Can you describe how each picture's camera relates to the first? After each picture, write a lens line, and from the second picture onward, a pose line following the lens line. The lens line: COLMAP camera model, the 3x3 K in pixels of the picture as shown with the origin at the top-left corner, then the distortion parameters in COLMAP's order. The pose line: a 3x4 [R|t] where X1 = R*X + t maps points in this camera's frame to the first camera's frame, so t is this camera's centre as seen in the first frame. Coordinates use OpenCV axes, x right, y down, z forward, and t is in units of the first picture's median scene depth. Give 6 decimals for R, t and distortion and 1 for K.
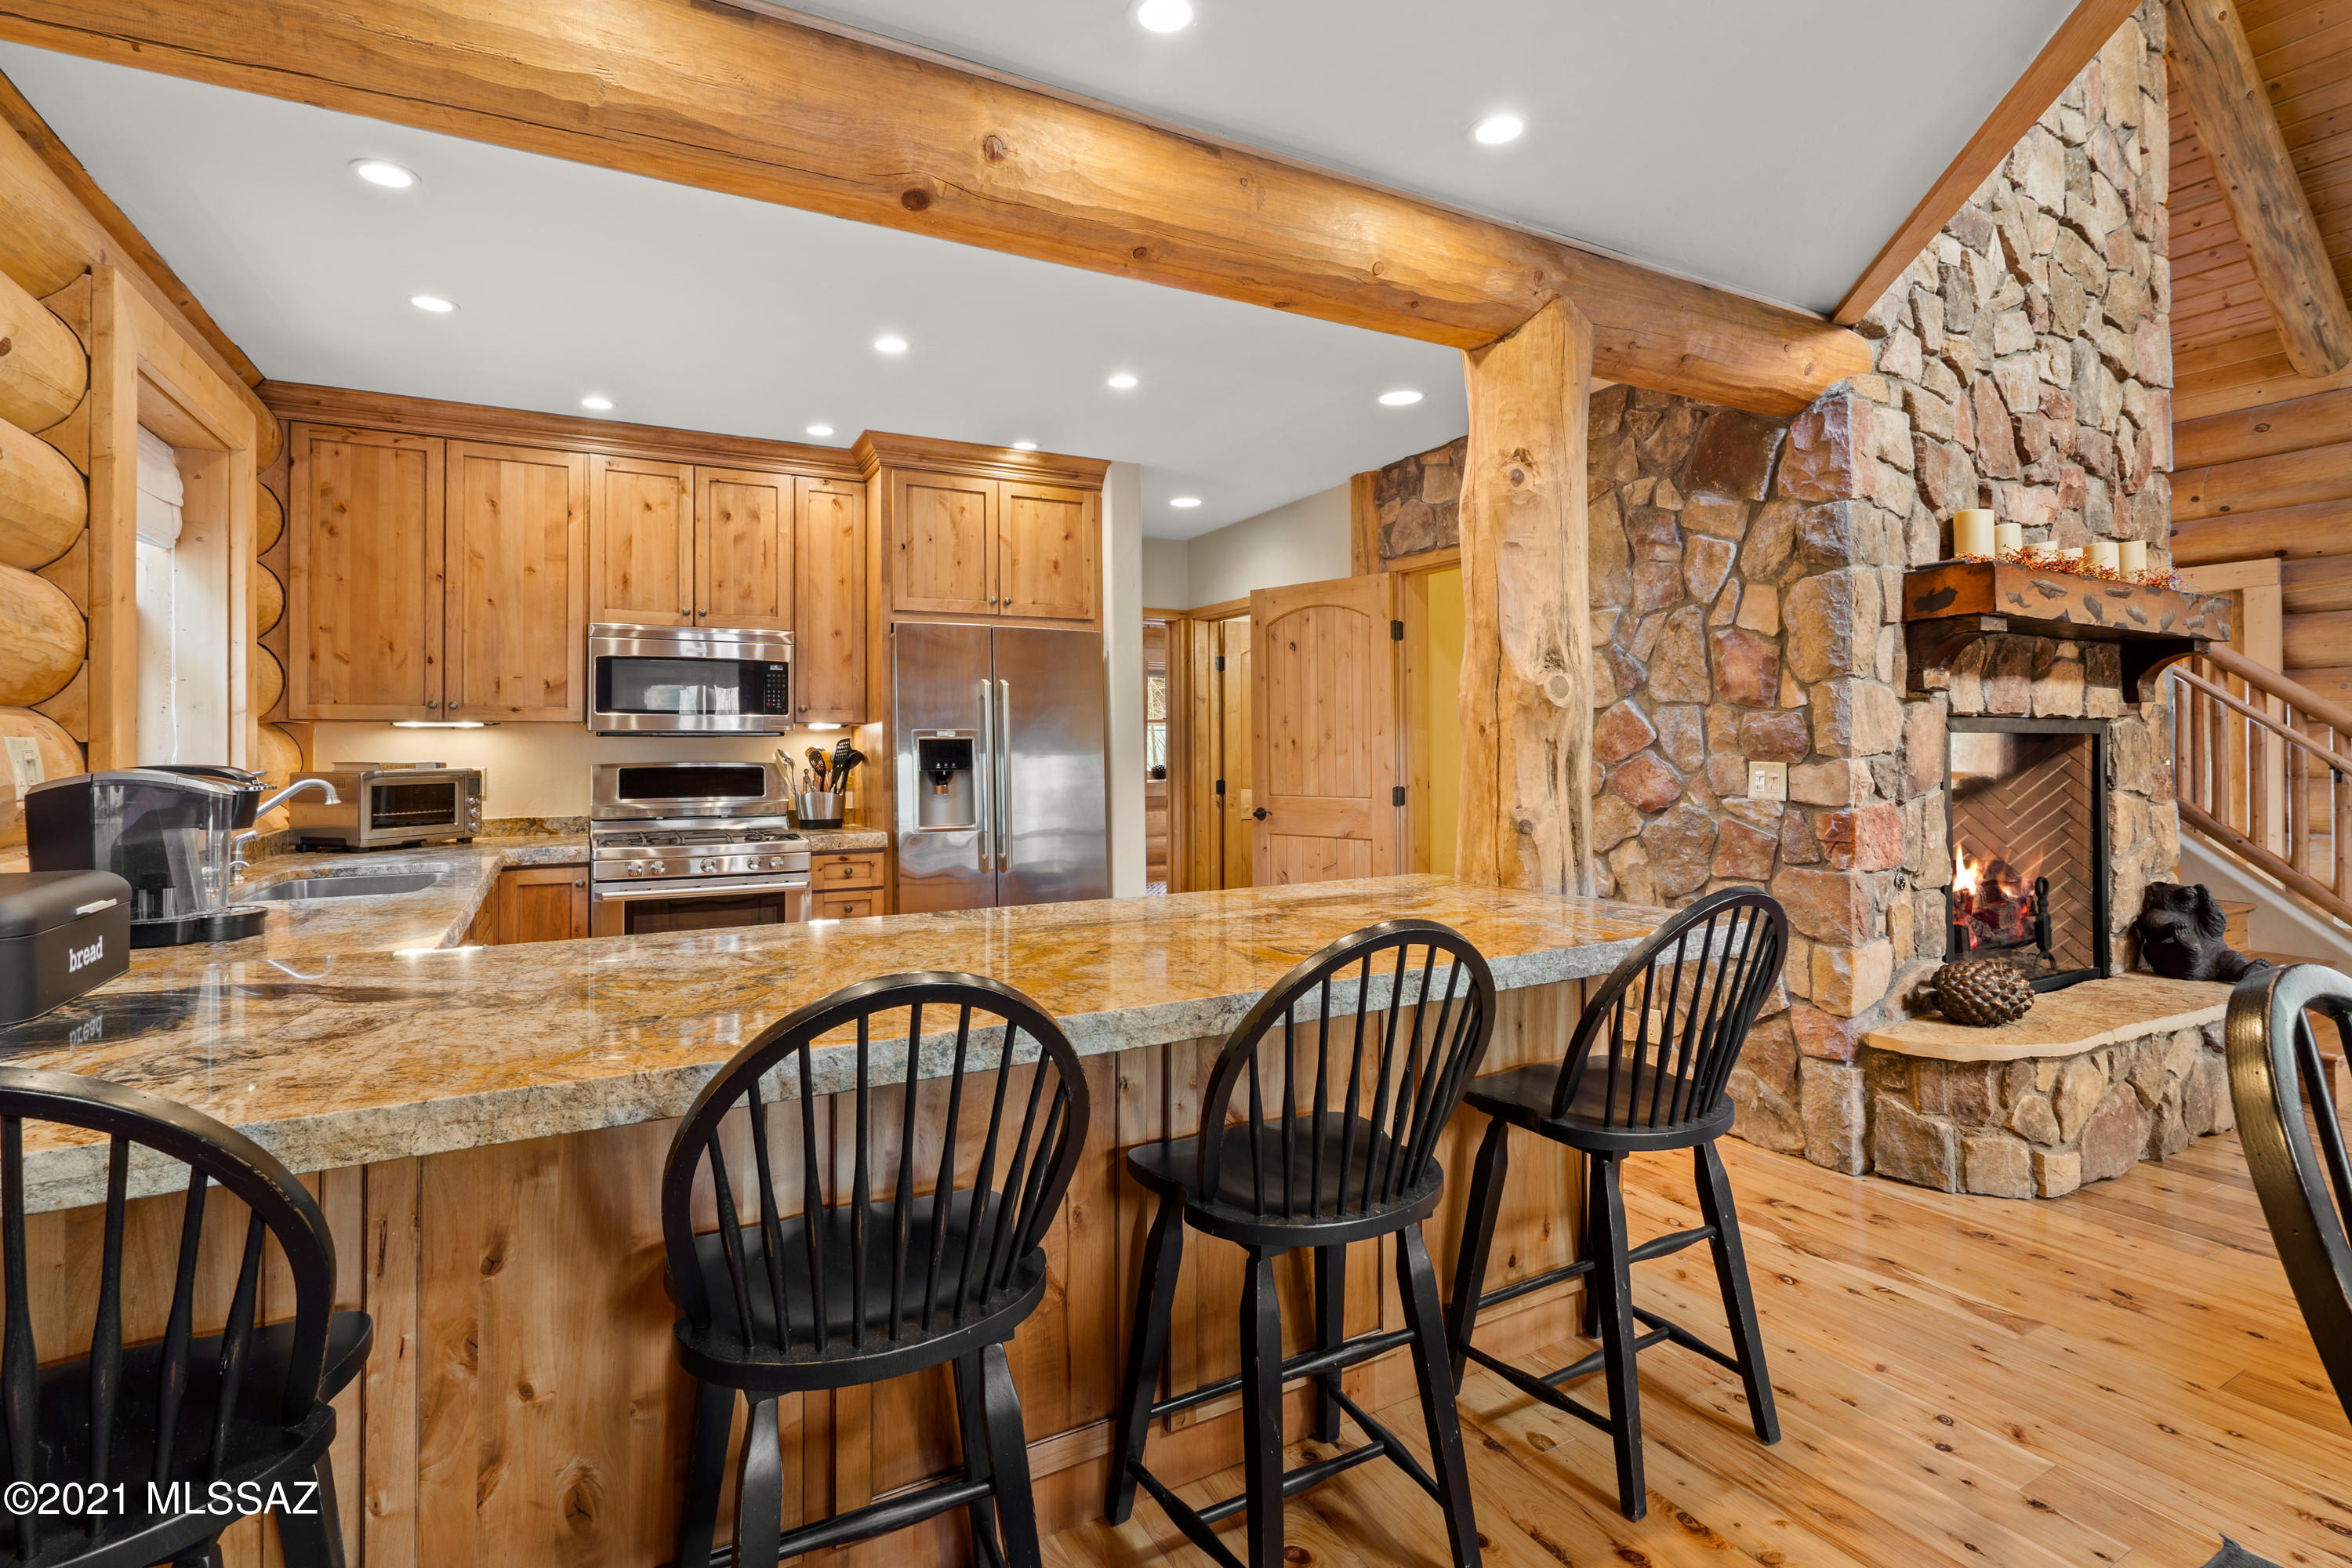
lens RADIAL K [[1101.9, 0, 1176.7], [0, 1101.9, 732.8], [0, 0, 1]] dist [-0.004266, 0.000392]
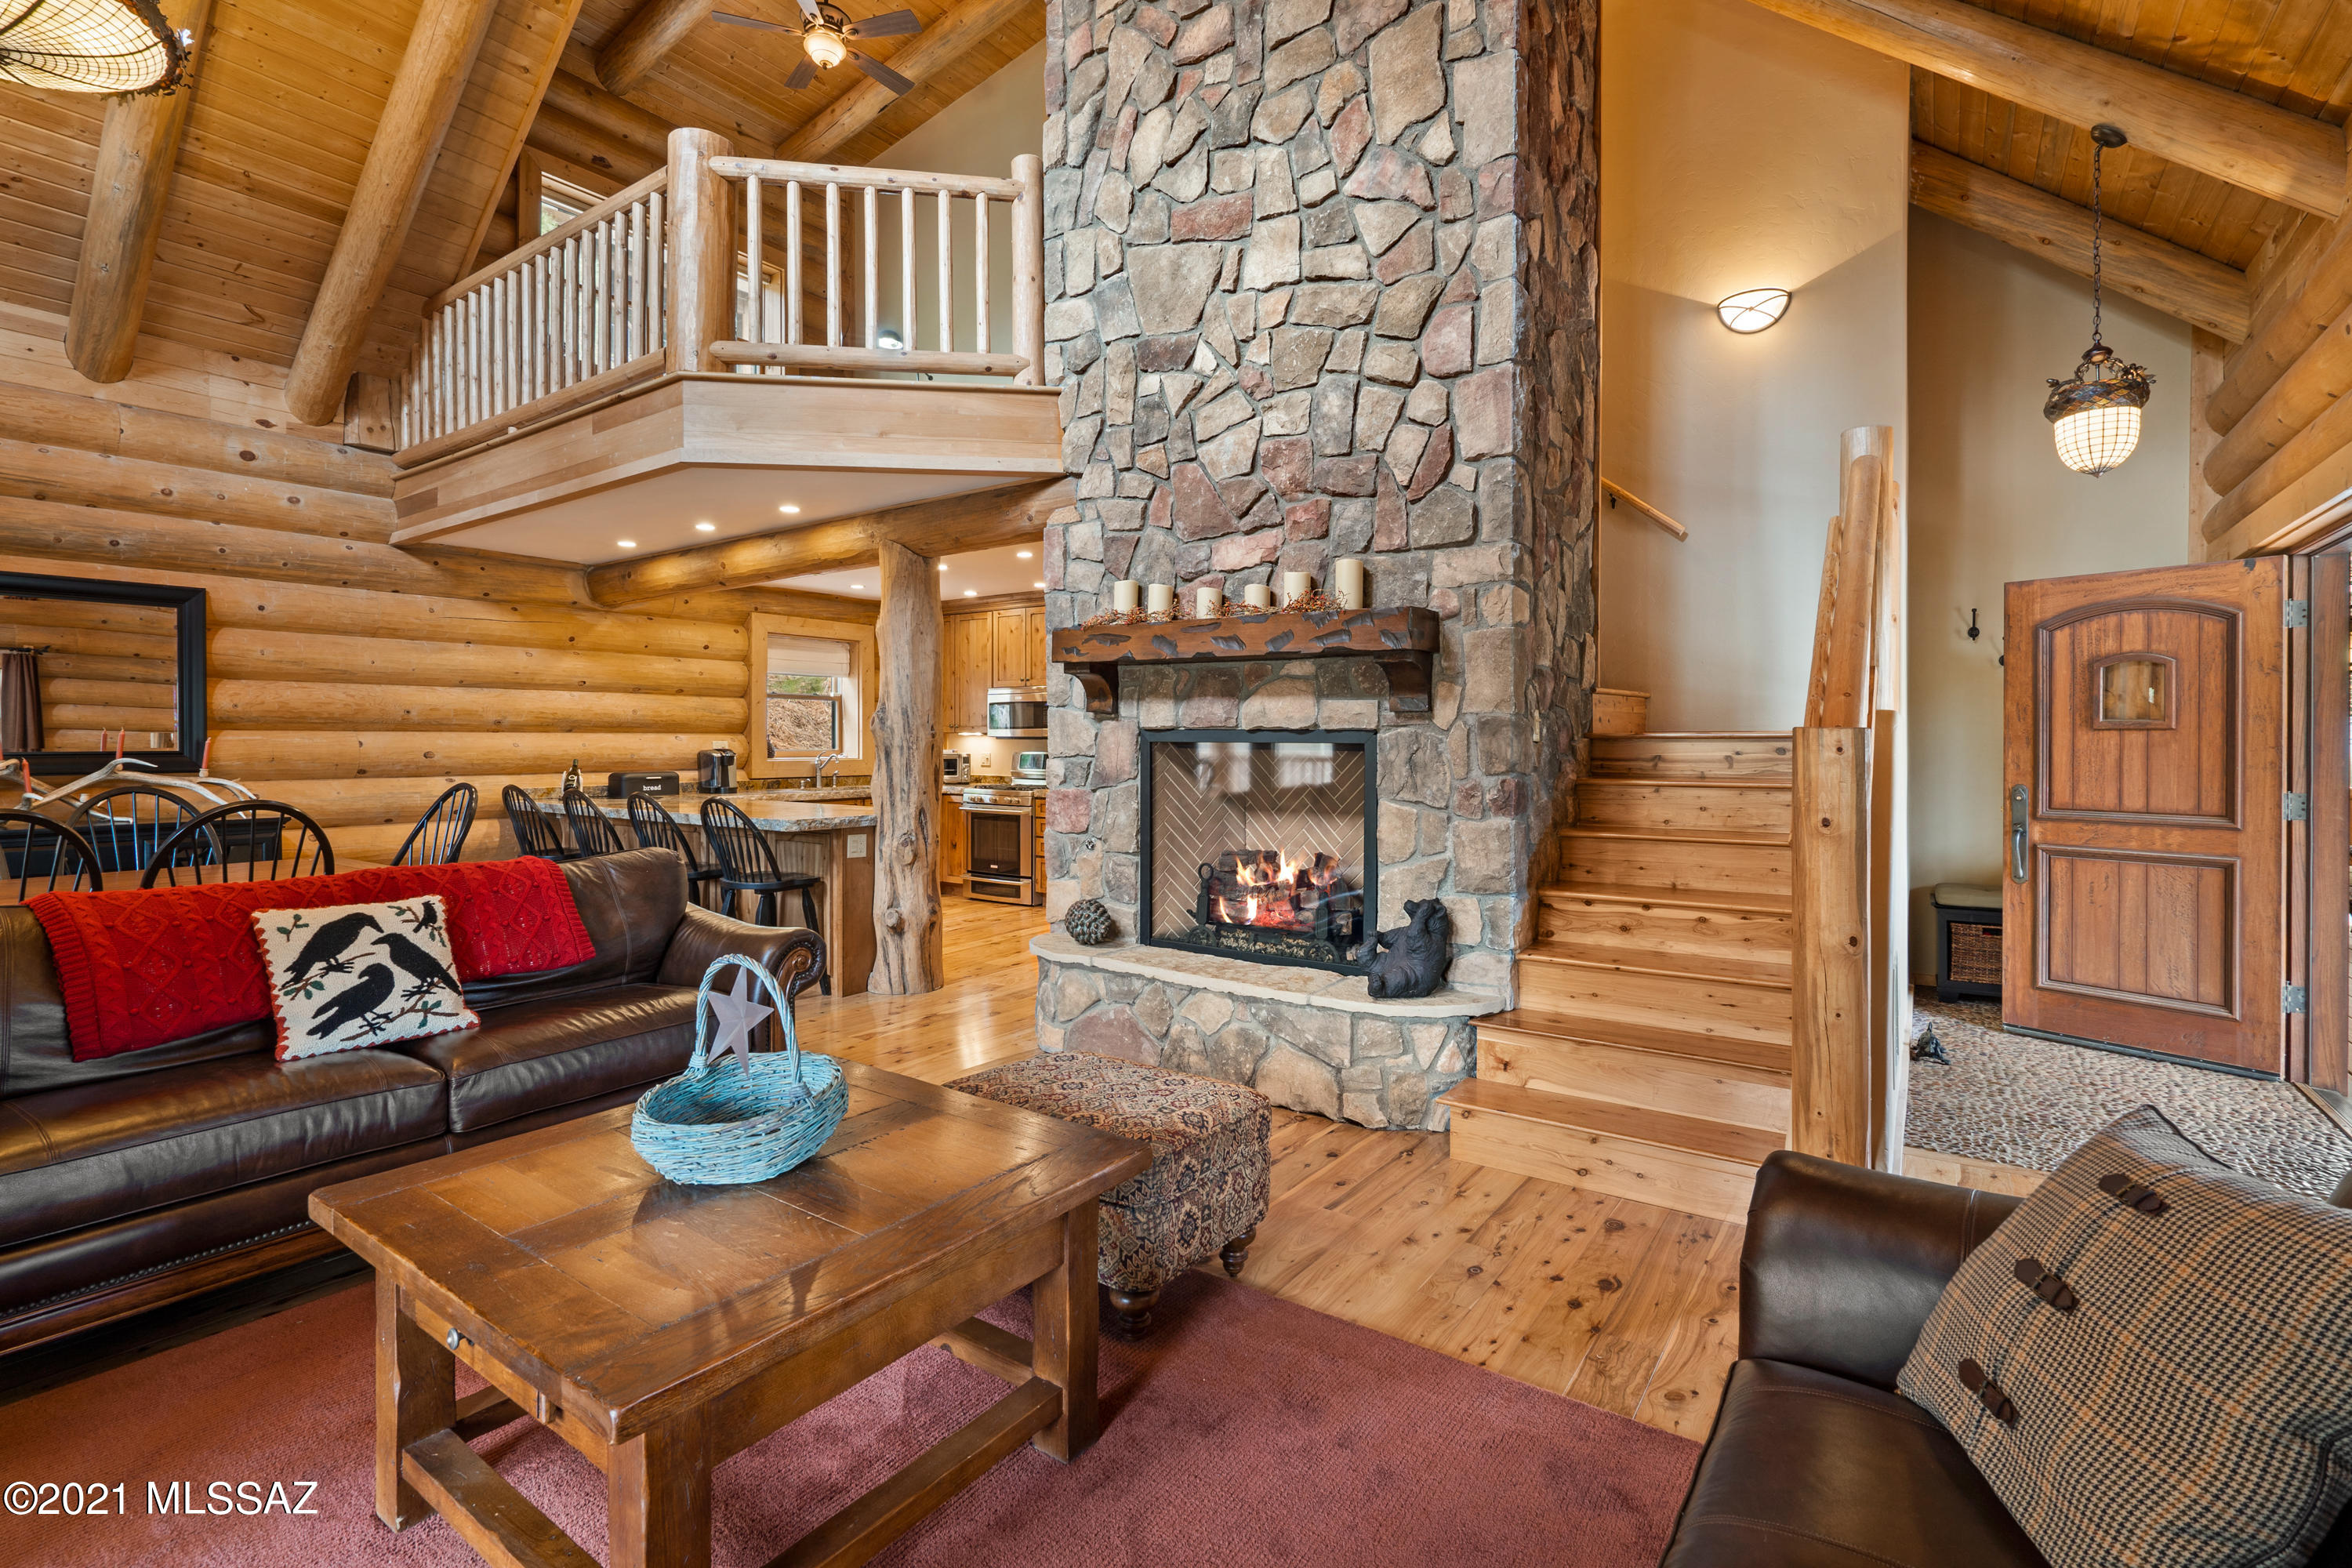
lens RADIAL K [[1081.8, 0, 1181.1], [0, 1081.8, 741.7], [0, 0, 1]] dist [-0.002805, 0.000567]
pose [[0.446324, 0.005413, -0.894855, 1.556431], [0.003735, 0.999962, 0.007912, -0.008376], [0.894864, -0.006873, 0.446286, 0.357990]]
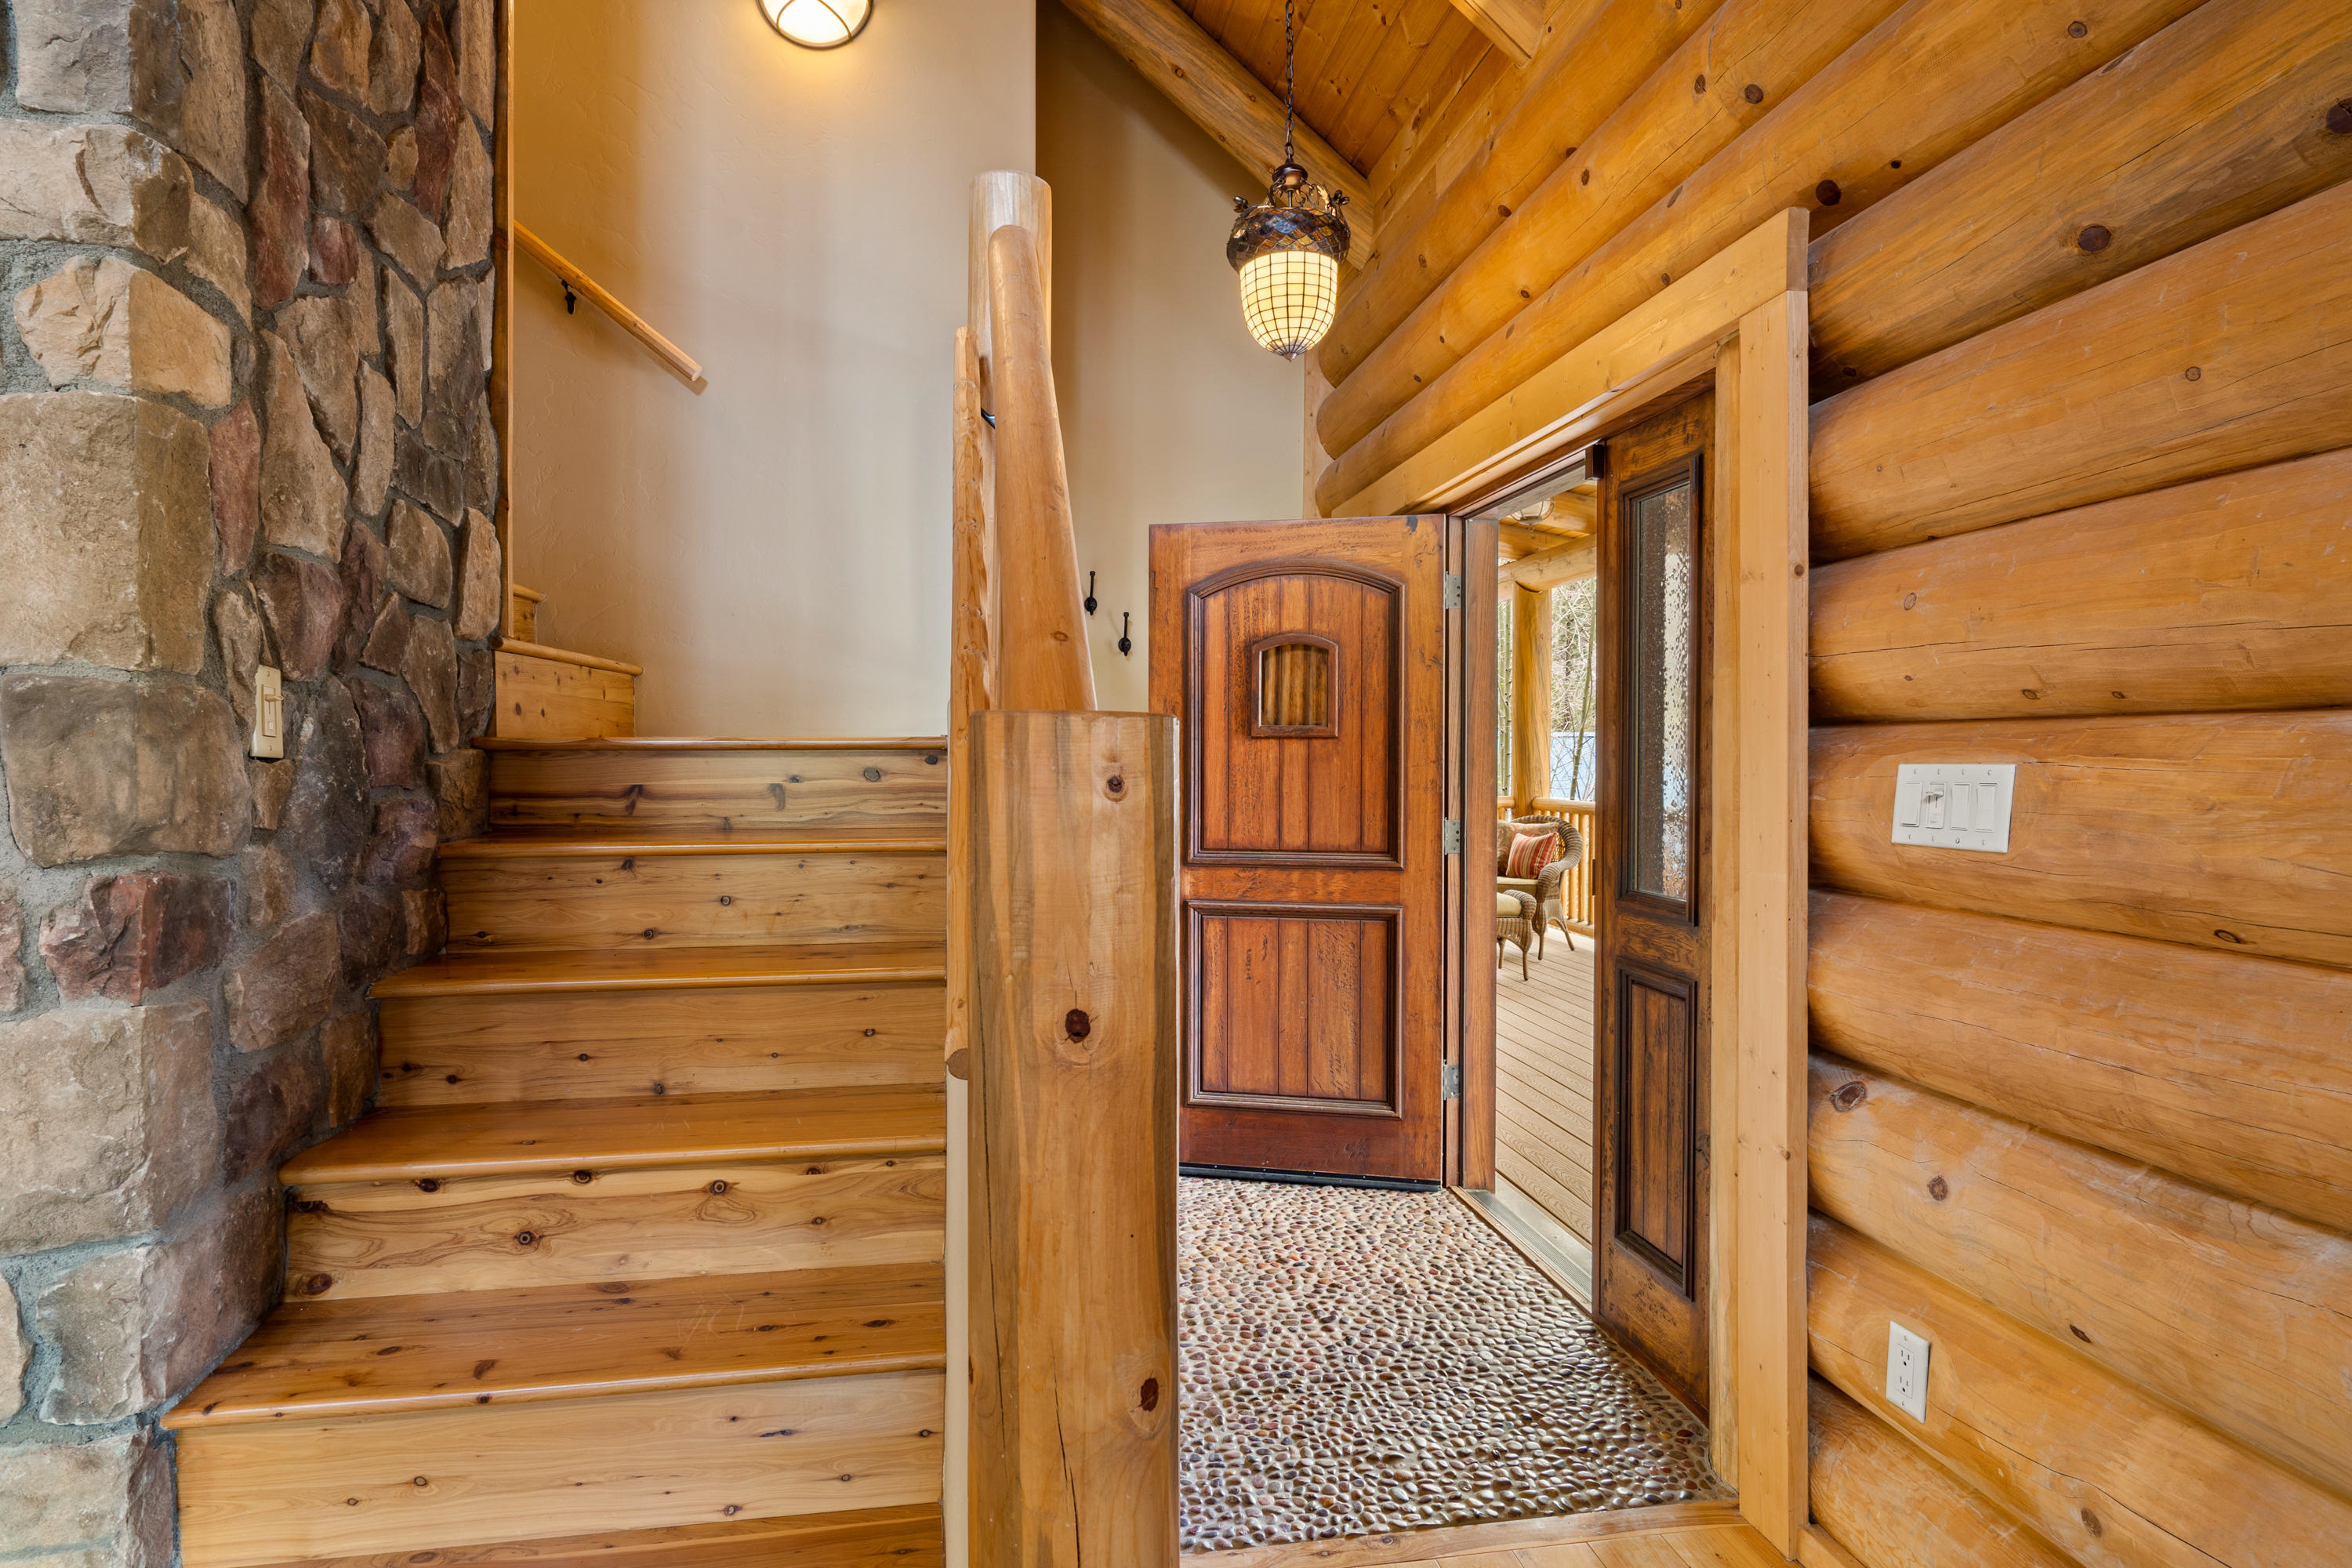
lens RADIAL K [[1293.1, 0, 1180.1], [0, 1293.1, 761.1], [0, 0, 1]] dist [0.004010, 0.000786]
pose [[0.943651, 0.005637, -0.330895, 1.255994], [-0.001066, 0.999902, 0.013994, -0.004728], [0.330941, -0.012853, 0.943564, 0.762530]]
